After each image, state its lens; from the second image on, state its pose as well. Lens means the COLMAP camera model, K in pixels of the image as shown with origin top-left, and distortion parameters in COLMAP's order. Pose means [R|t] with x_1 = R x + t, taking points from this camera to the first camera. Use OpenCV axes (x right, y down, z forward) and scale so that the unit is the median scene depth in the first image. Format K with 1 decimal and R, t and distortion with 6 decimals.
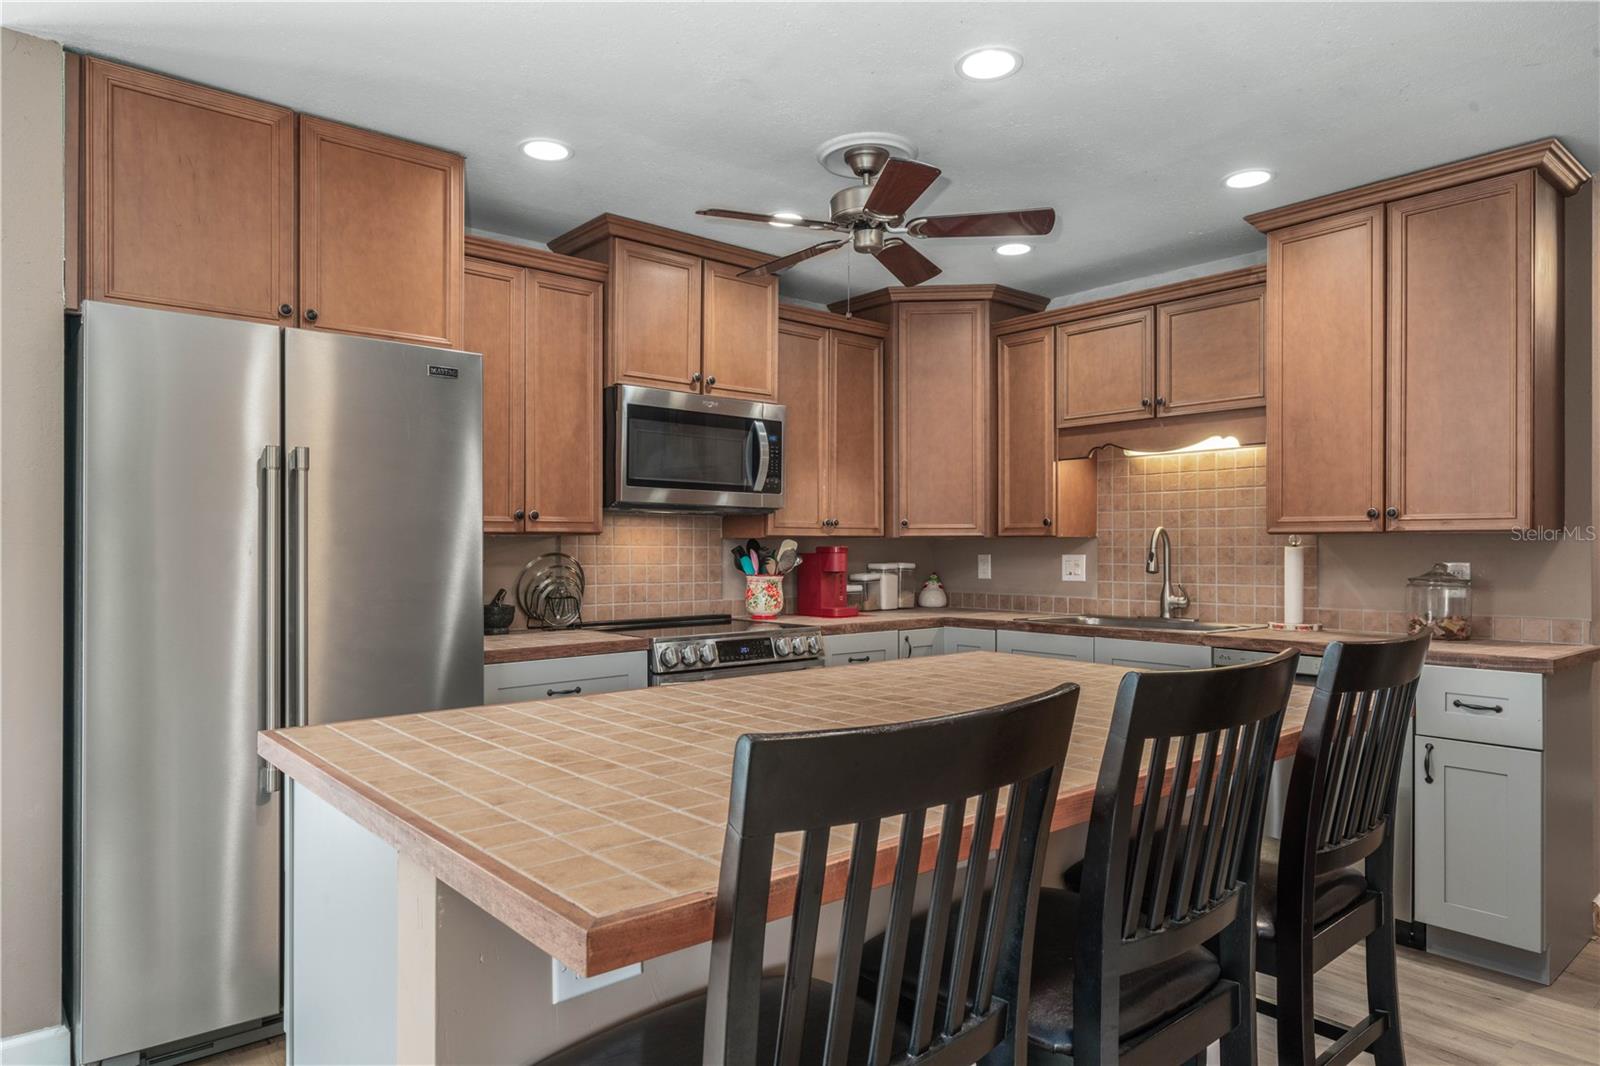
lens RADIAL K [[973.1, 0, 787.9], [0, 973.1, 547.7], [0, 0, 1]] dist [0.005715, 0.000217]
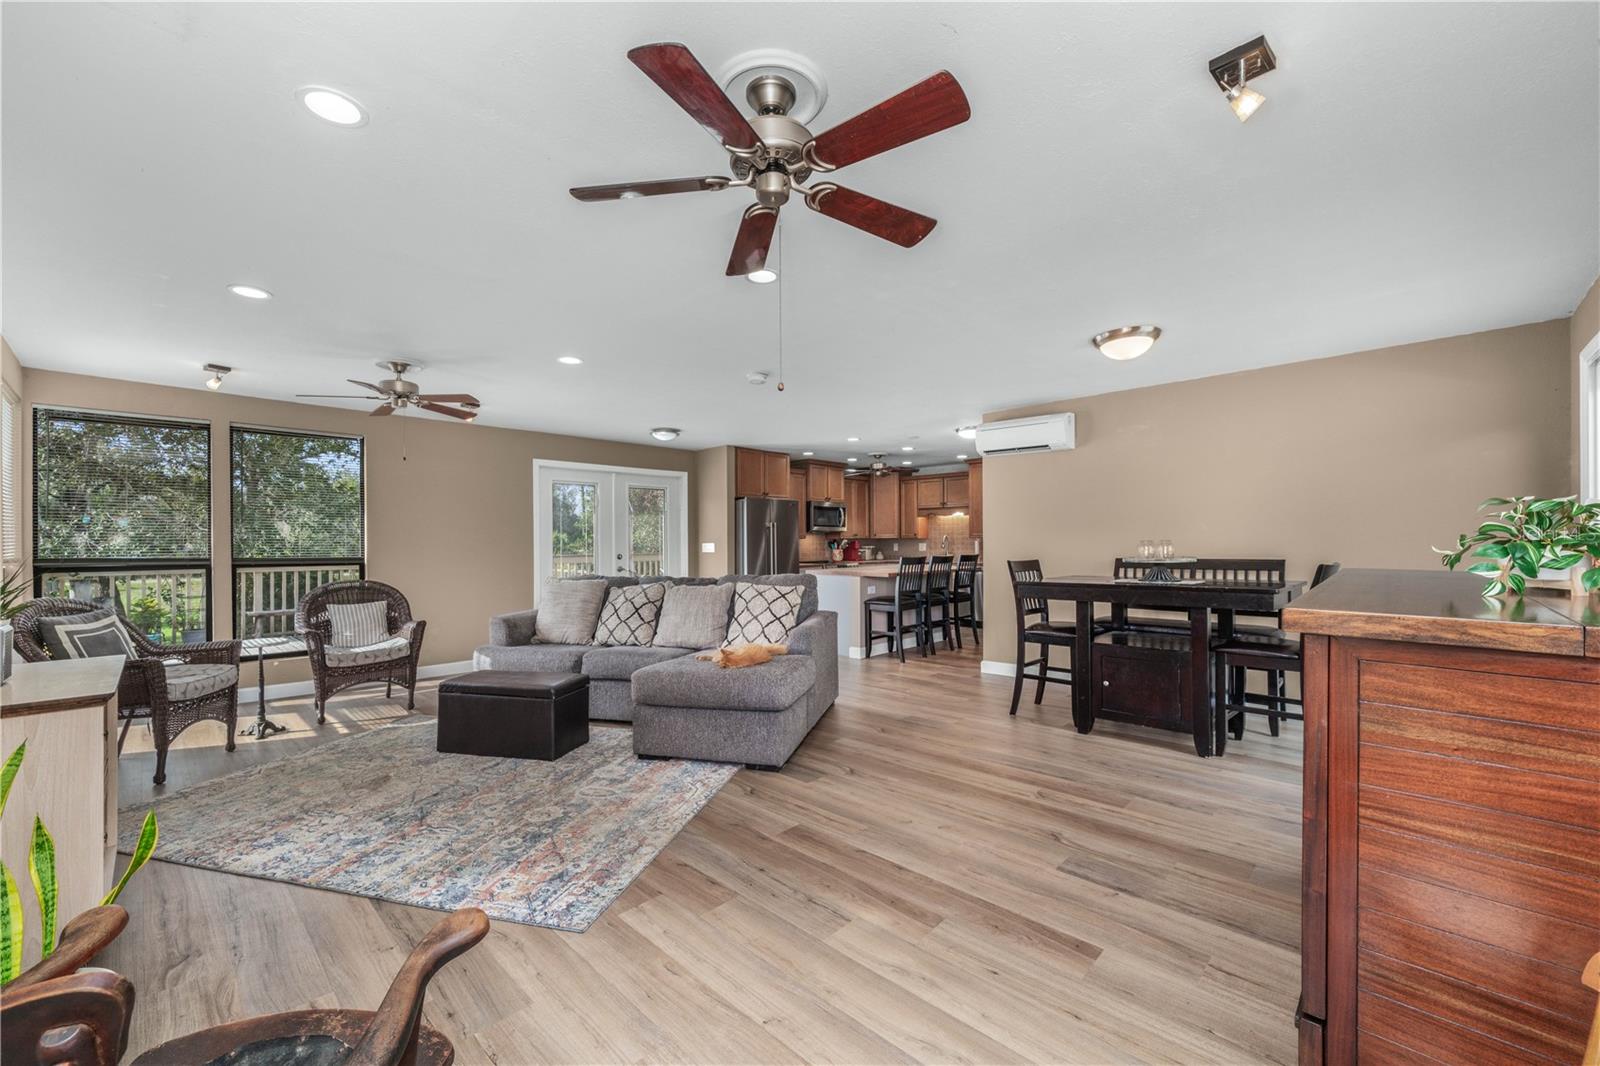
lens RADIAL K [[641.8, 0, 784.9], [0, 641.8, 535.4], [0, 0, 1]] dist [-0.002947, -0.000251]
pose [[0.996479, -0.003632, 0.083761, -0.420648], [0.004125, 0.999975, -0.005712, -0.010710], [-0.083738, 0.006037, 0.996469, -1.348847]]
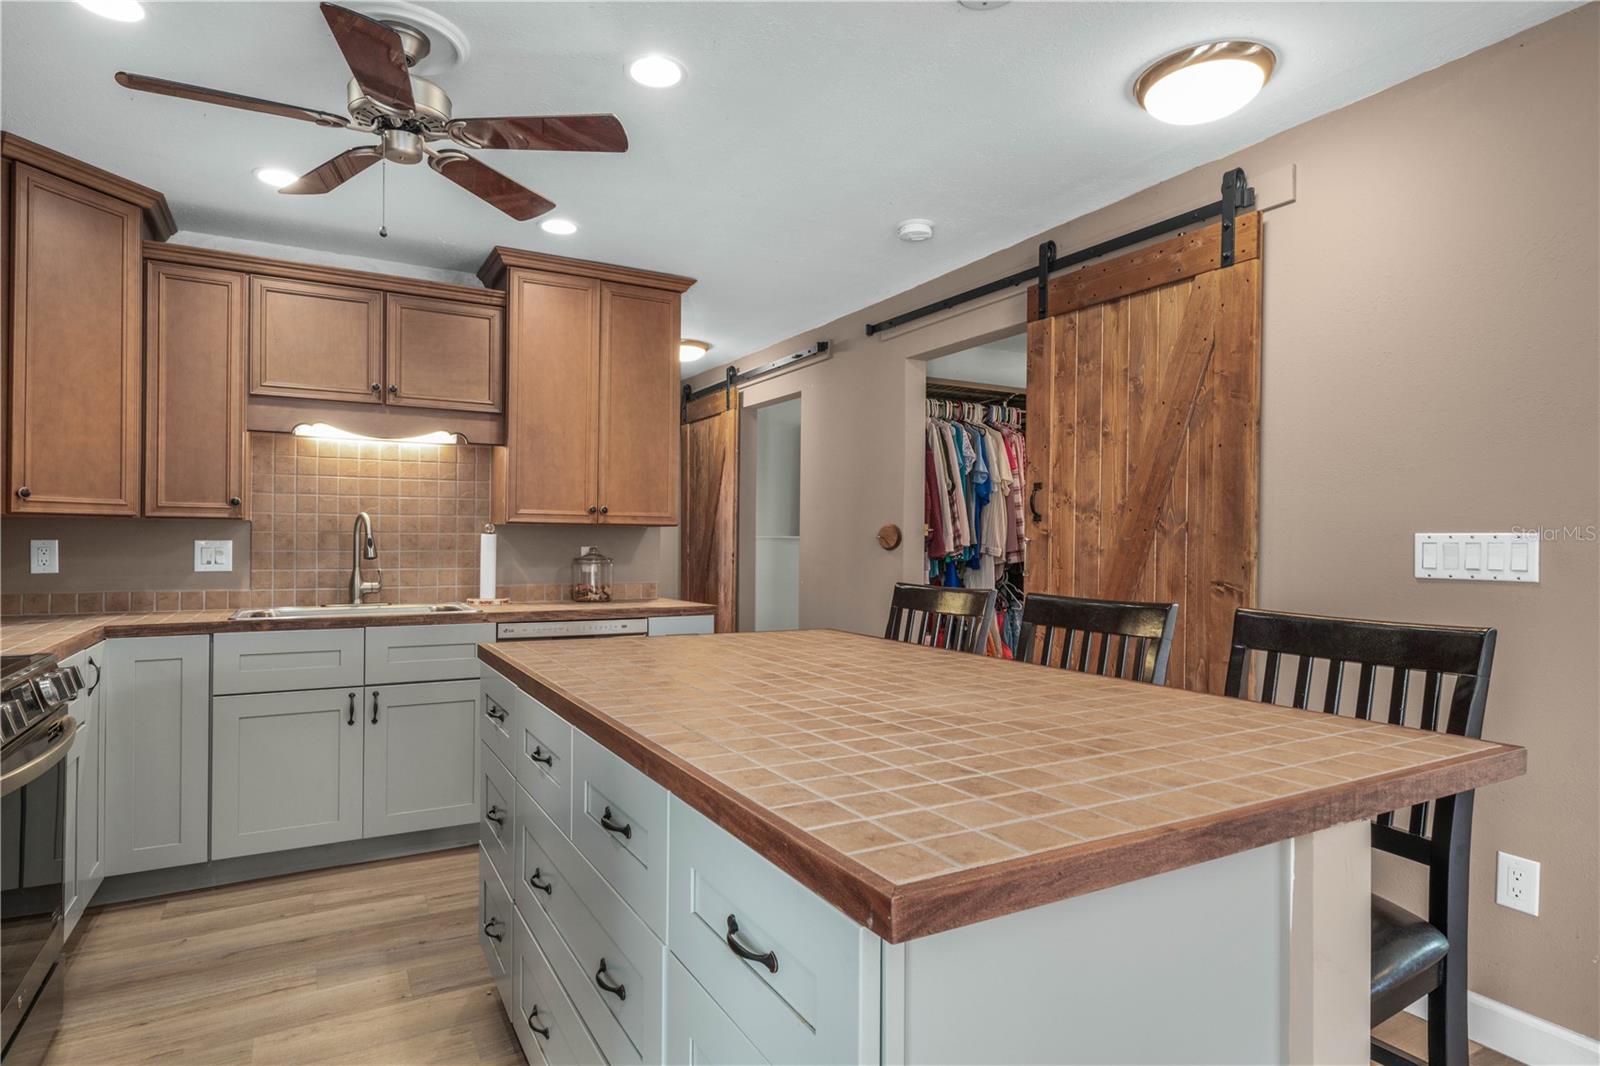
lens RADIAL K [[871.6, 0, 791.0], [0, 871.6, 540.4], [0, 0, 1]] dist [0.000988, 0.000413]
pose [[0.193014, 0.002340, 0.981193, -0.395622], [-0.008490, 0.999964, -0.000714, 0.003660], [-0.981159, -0.008192, 0.193027, 0.388557]]
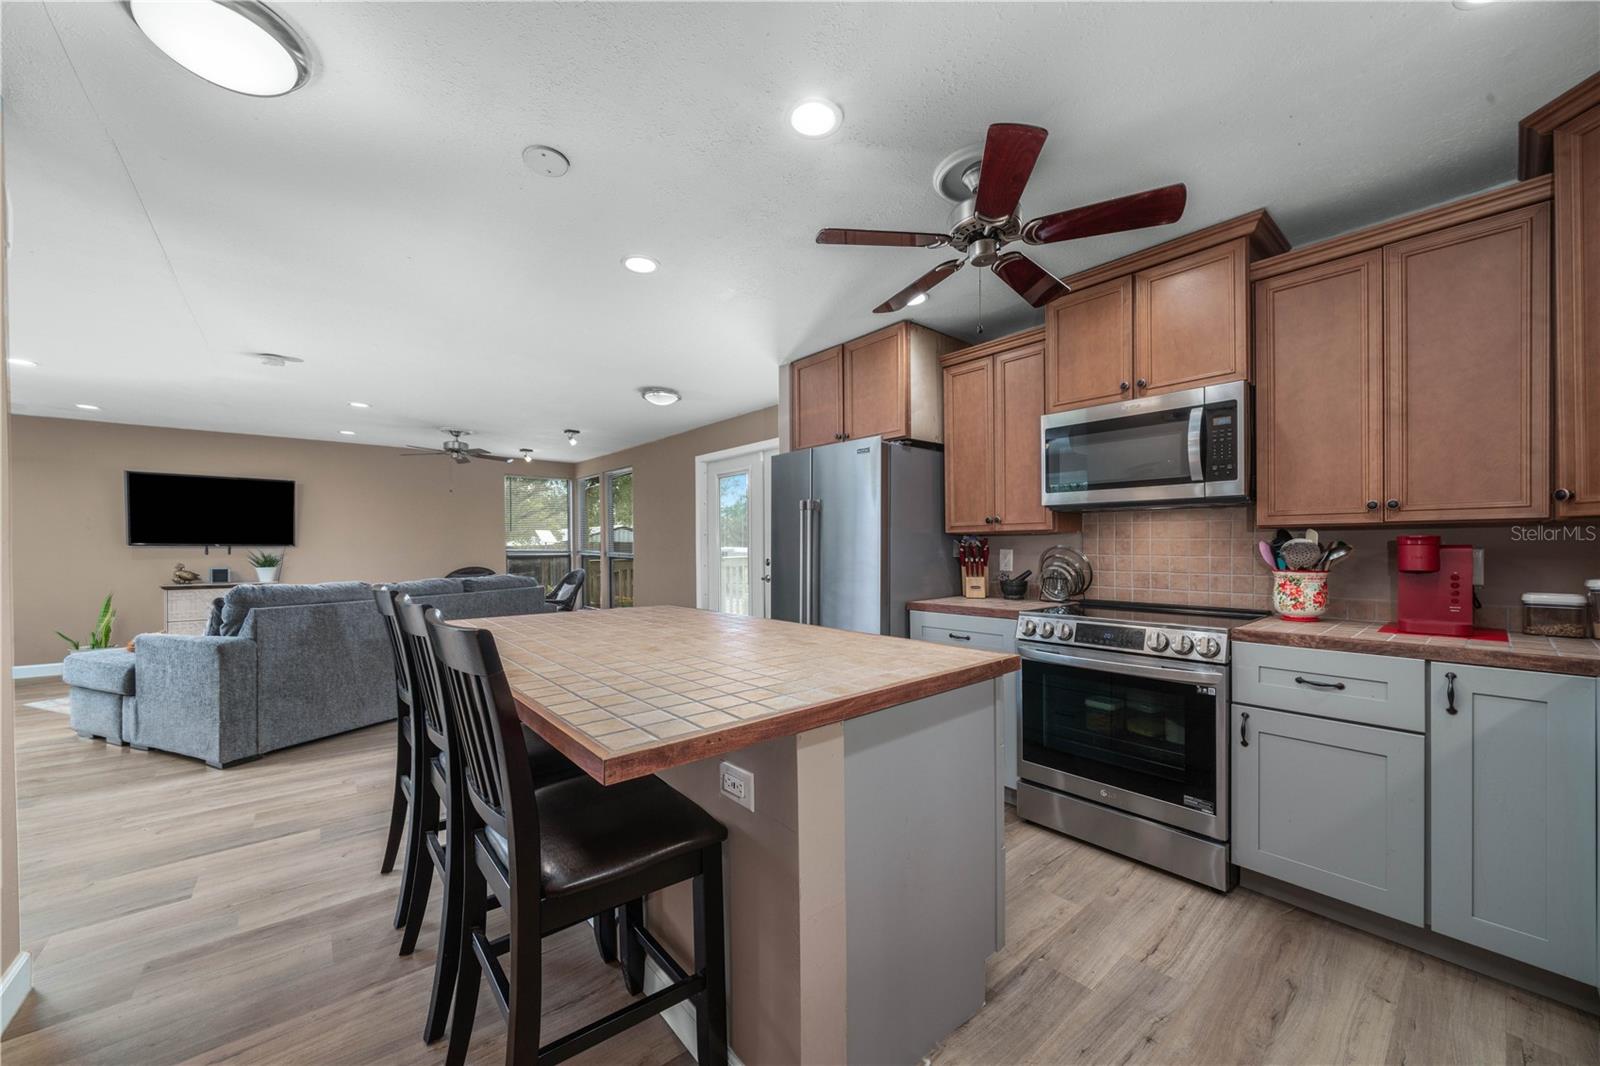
lens RADIAL K [[592.6, 0, 790.6], [0, 592.6, 544.3], [0, 0, 1]] dist [-0.007886, 0.000275]
pose [[-0.015062, -0.000953, -0.999886, 0.522732], [0.008919, 0.999960, -0.001087, 0.001654], [0.999847, -0.008935, -0.015053, 0.565905]]
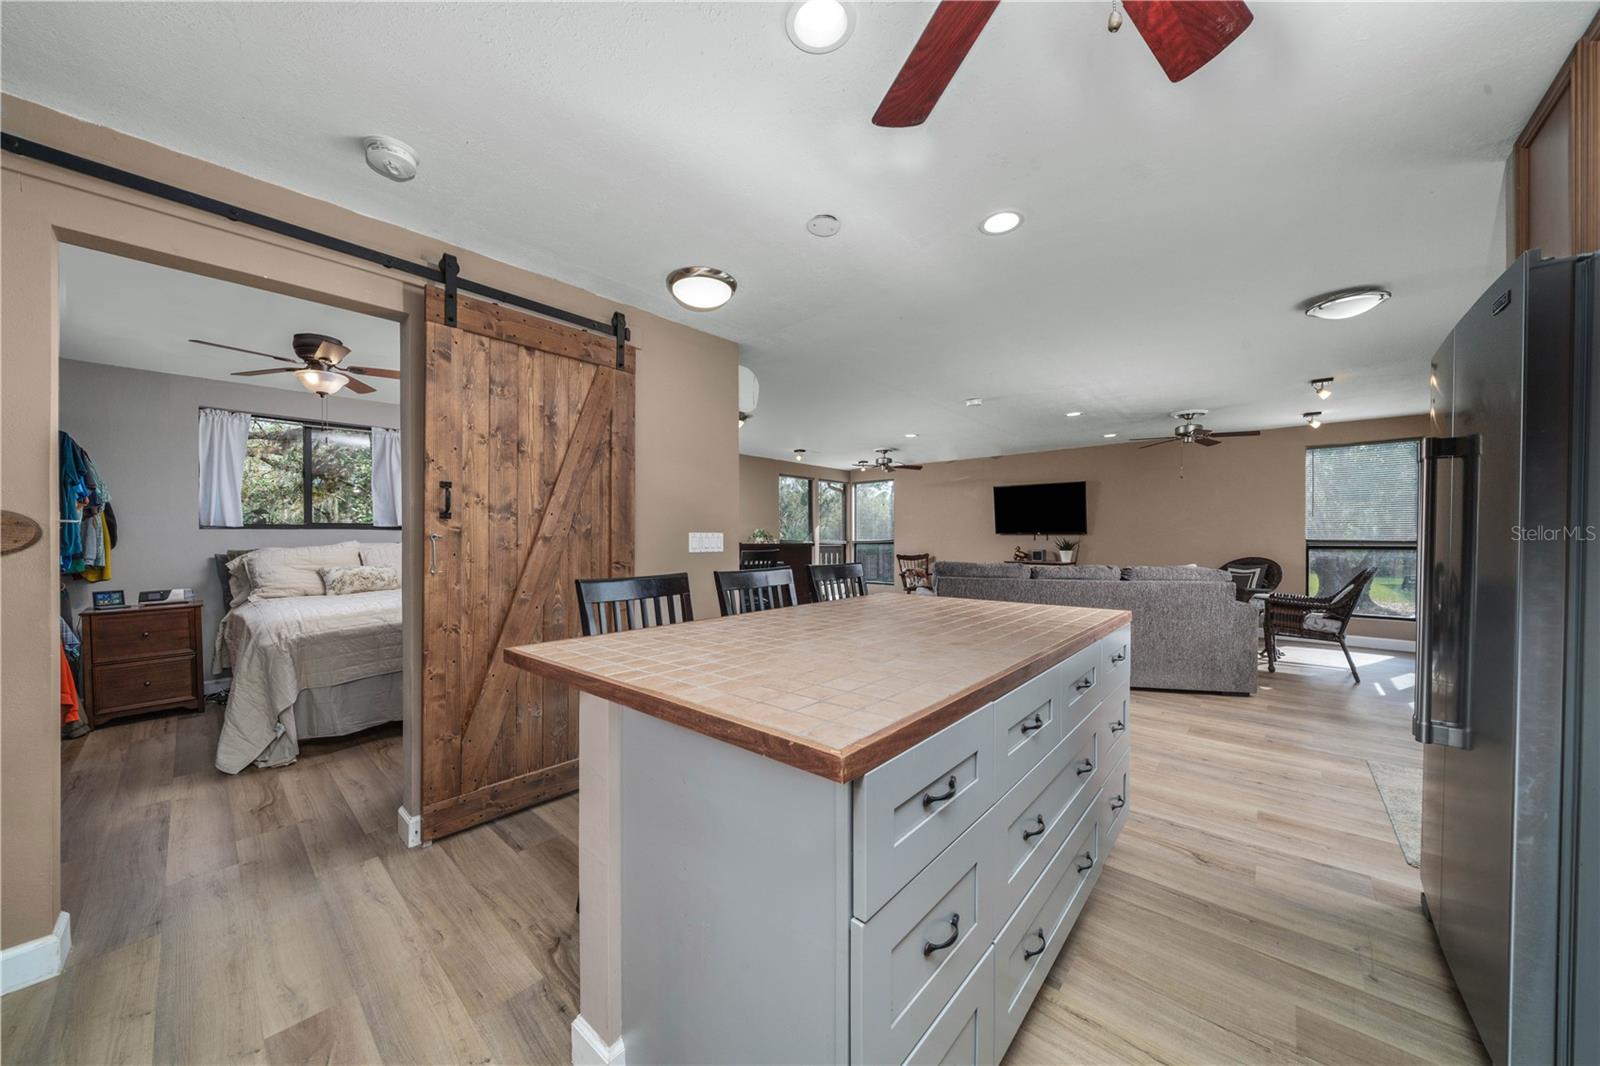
lens RADIAL K [[546.7, 0, 791.3], [0, 546.7, 536.7], [0, 0, 1]] dist [-0.006183, 0.000012]
pose [[-0.991225, 0.004485, -0.132111, 0.175343], [0.005049, 0.999980, -0.003935, 0.004410], [0.132090, -0.004568, -0.991227, 0.879823]]
